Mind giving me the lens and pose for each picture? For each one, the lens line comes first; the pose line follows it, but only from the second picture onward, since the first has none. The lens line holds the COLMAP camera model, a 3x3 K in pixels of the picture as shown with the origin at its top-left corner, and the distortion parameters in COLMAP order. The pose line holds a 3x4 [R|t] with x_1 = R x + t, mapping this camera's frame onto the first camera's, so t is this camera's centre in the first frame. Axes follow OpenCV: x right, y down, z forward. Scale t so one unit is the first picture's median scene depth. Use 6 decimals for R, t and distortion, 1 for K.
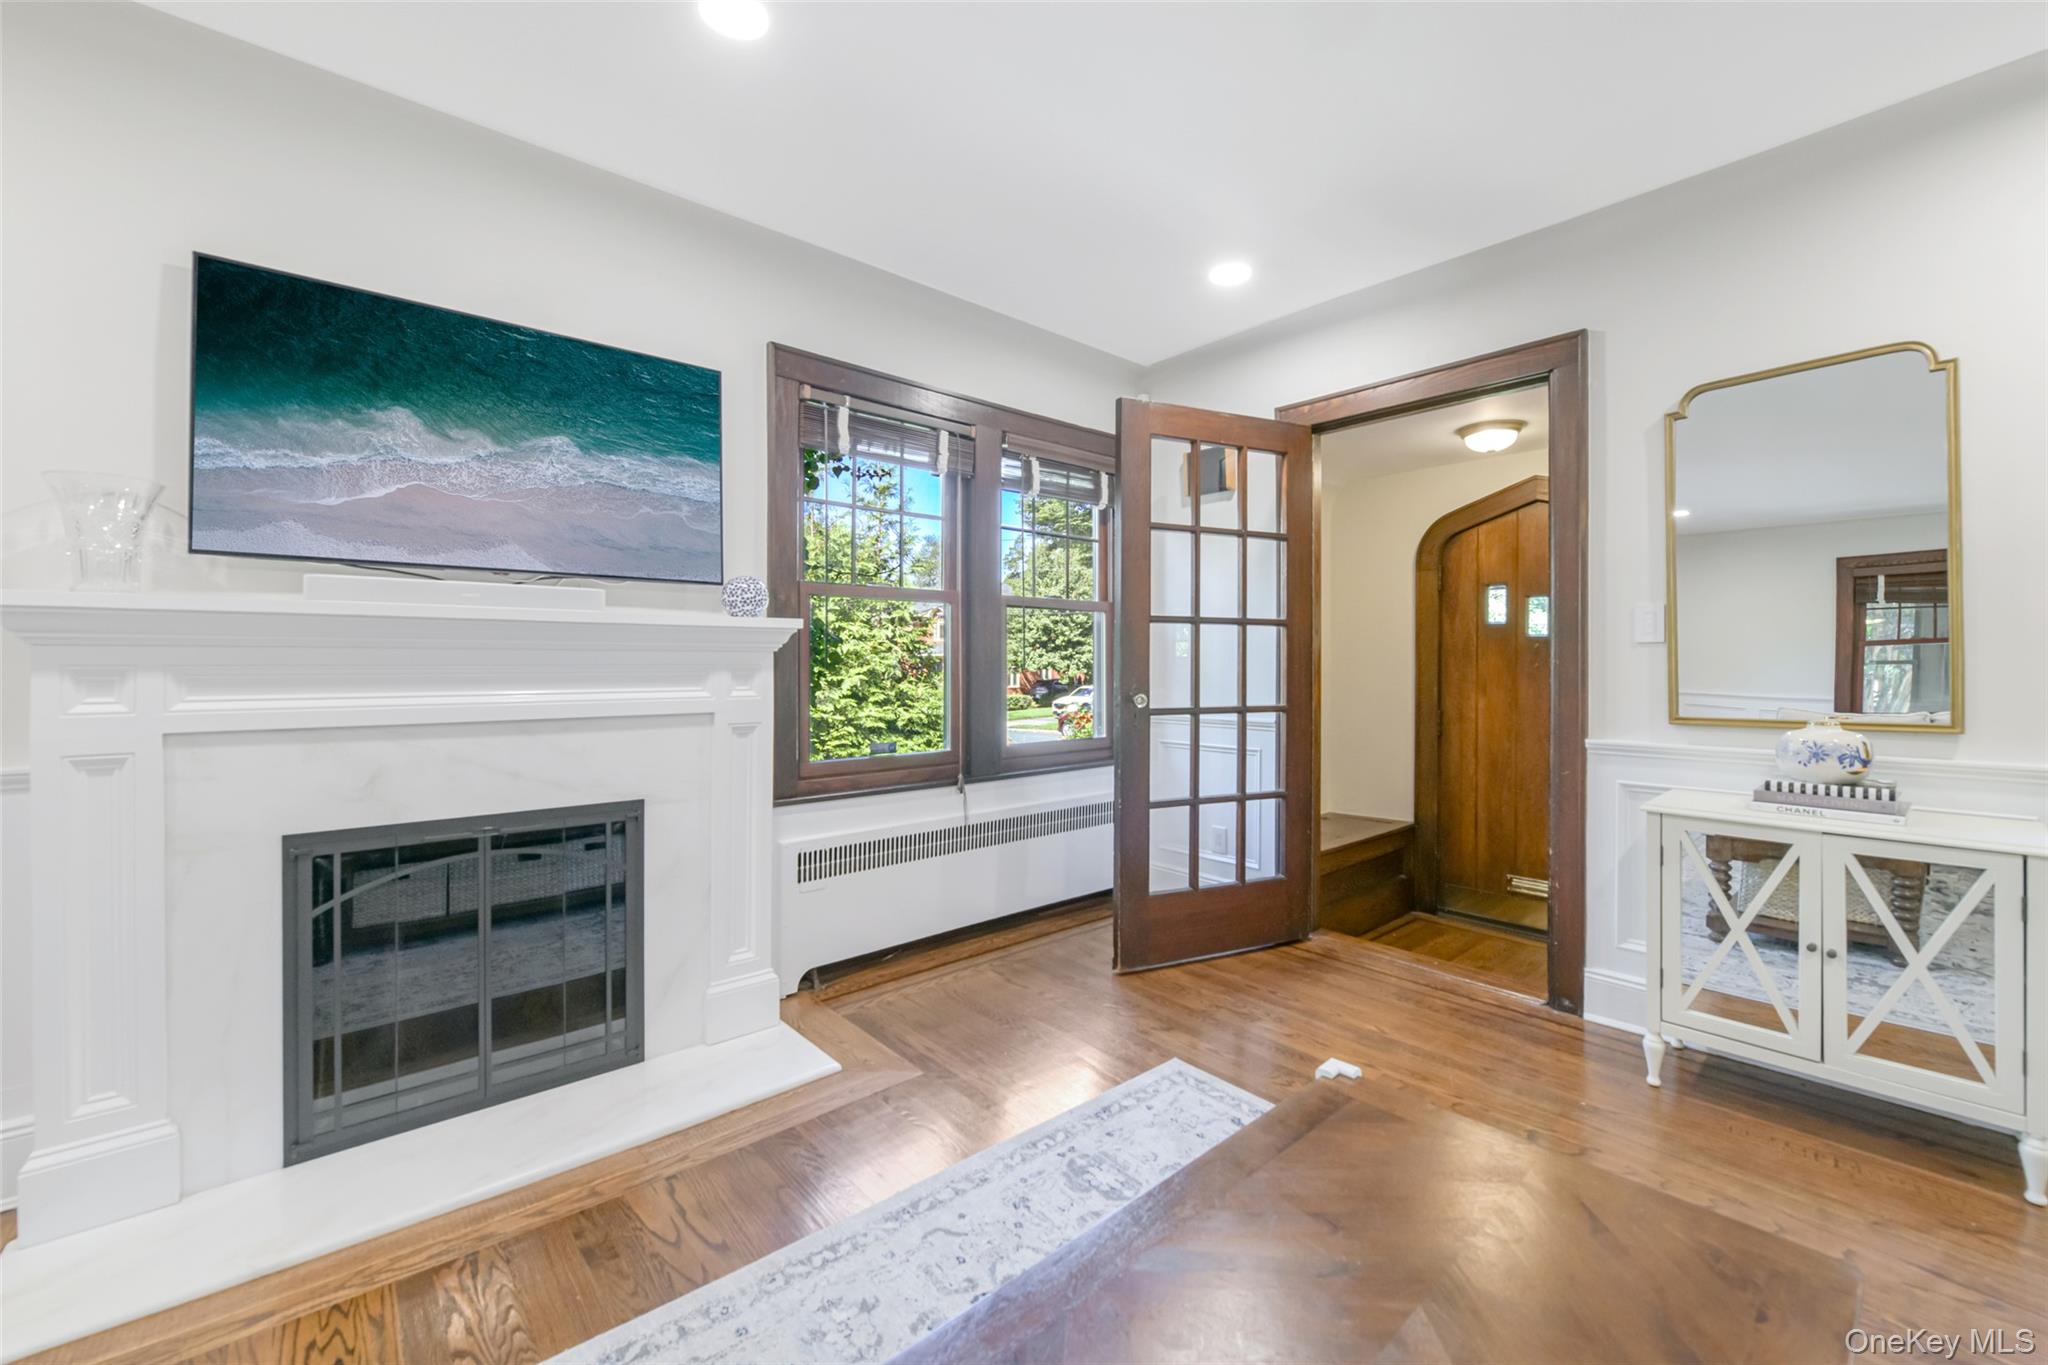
lens RADIAL K [[820.7, 0, 1022.3], [0, 820.7, 660.3], [0, 0, 1]] dist [-0.009834, -0.000075]
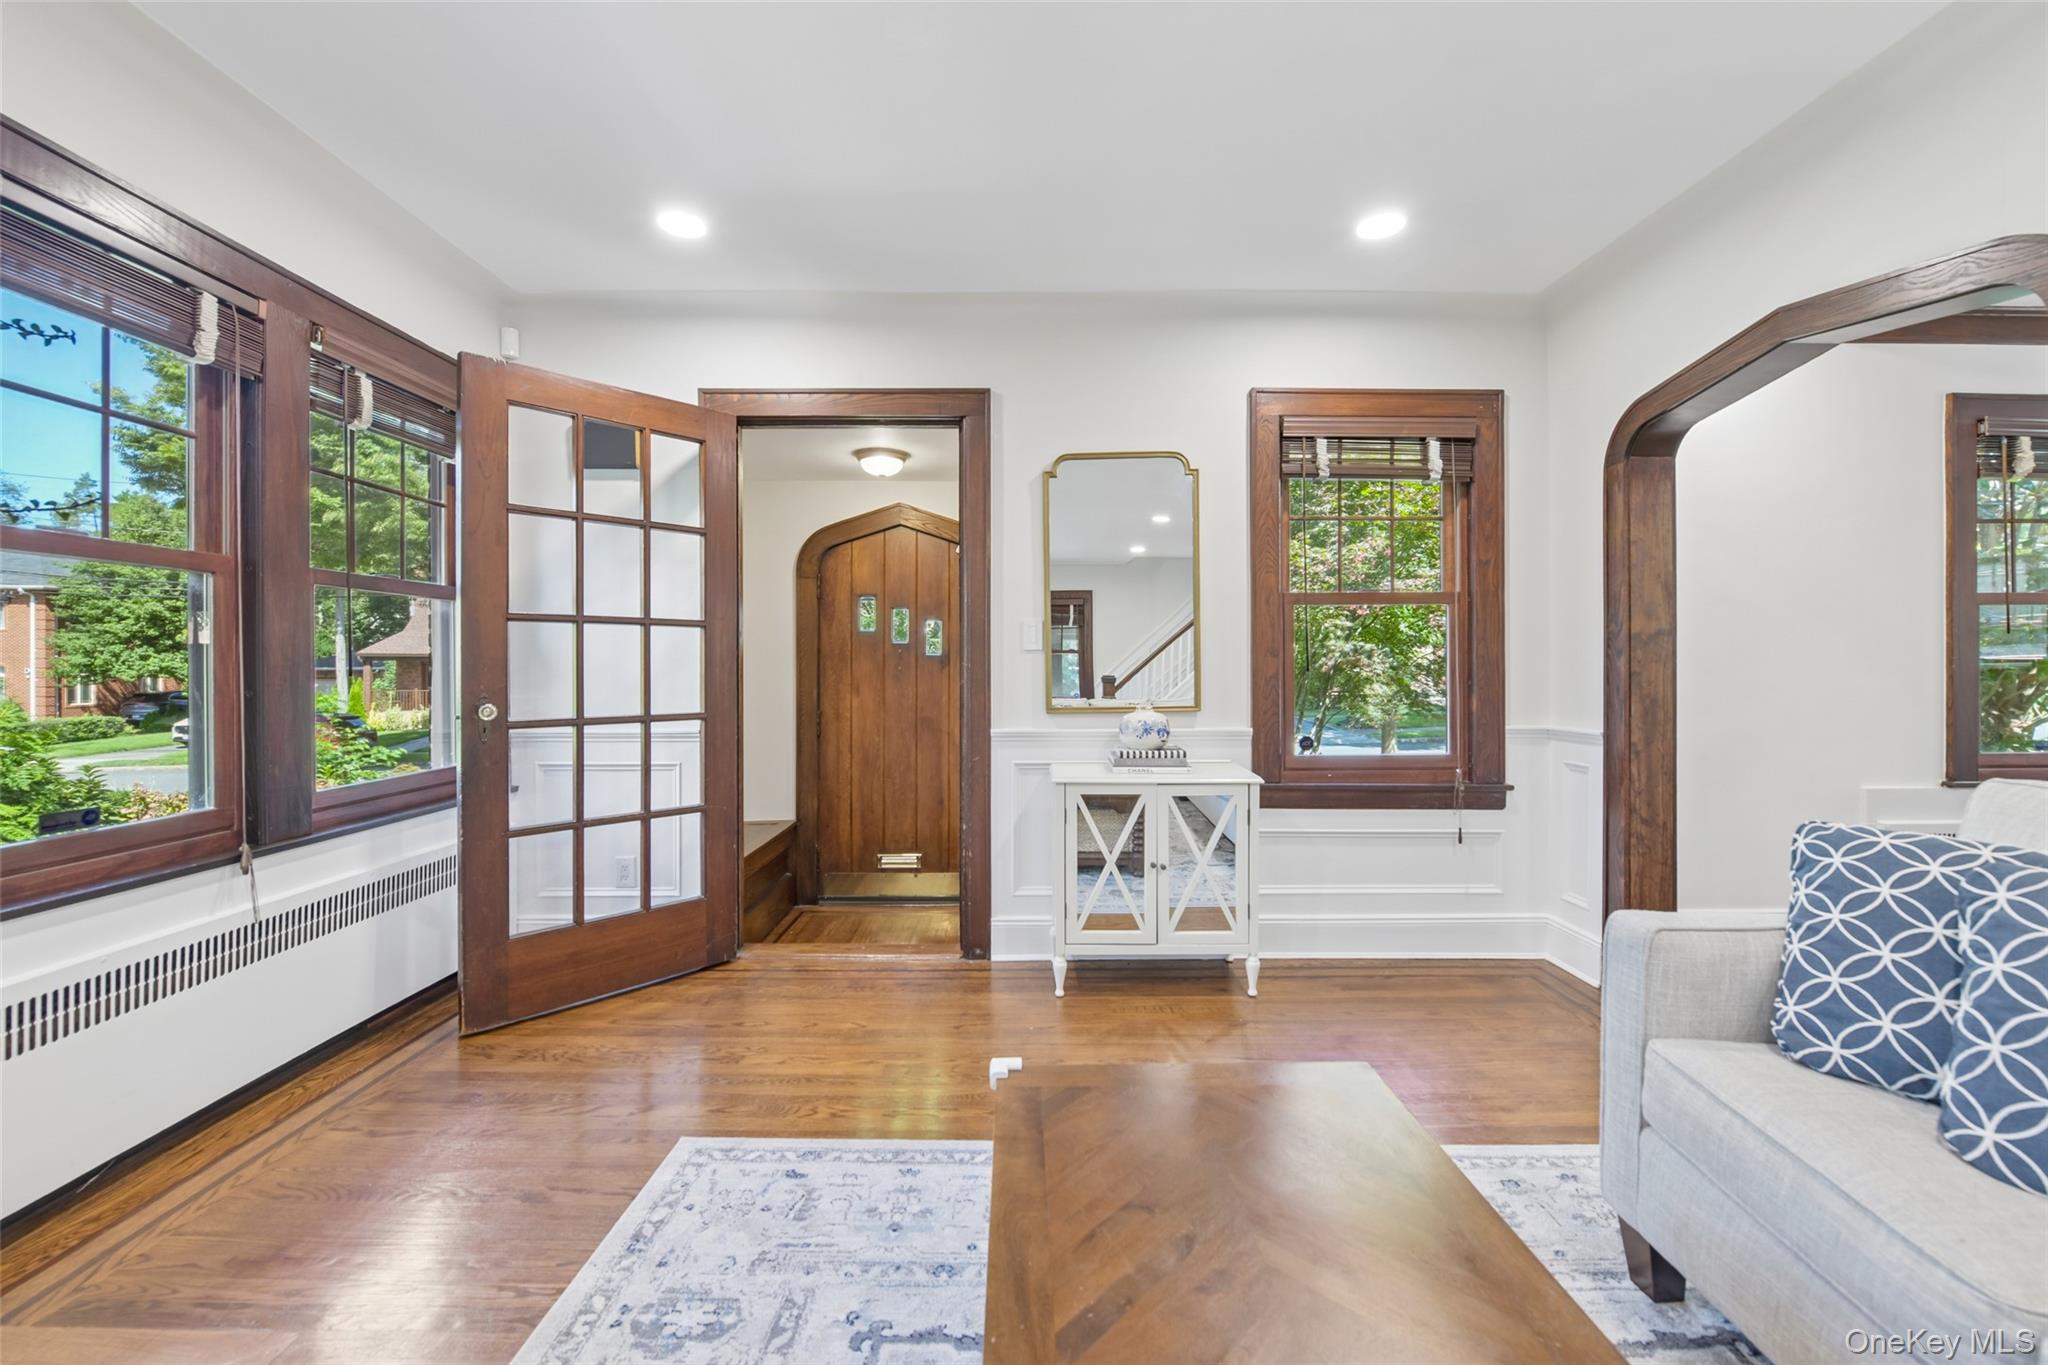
lens RADIAL K [[821.2, 0, 1022.5], [0, 821.2, 669.3], [0, 0, 1]] dist [-0.009904, -0.000583]
pose [[0.656035, -0.005859, 0.754708, -0.156096], [0.000631, 0.999974, 0.007214, -0.000697], [-0.754731, -0.004257, 0.656021, 0.135261]]
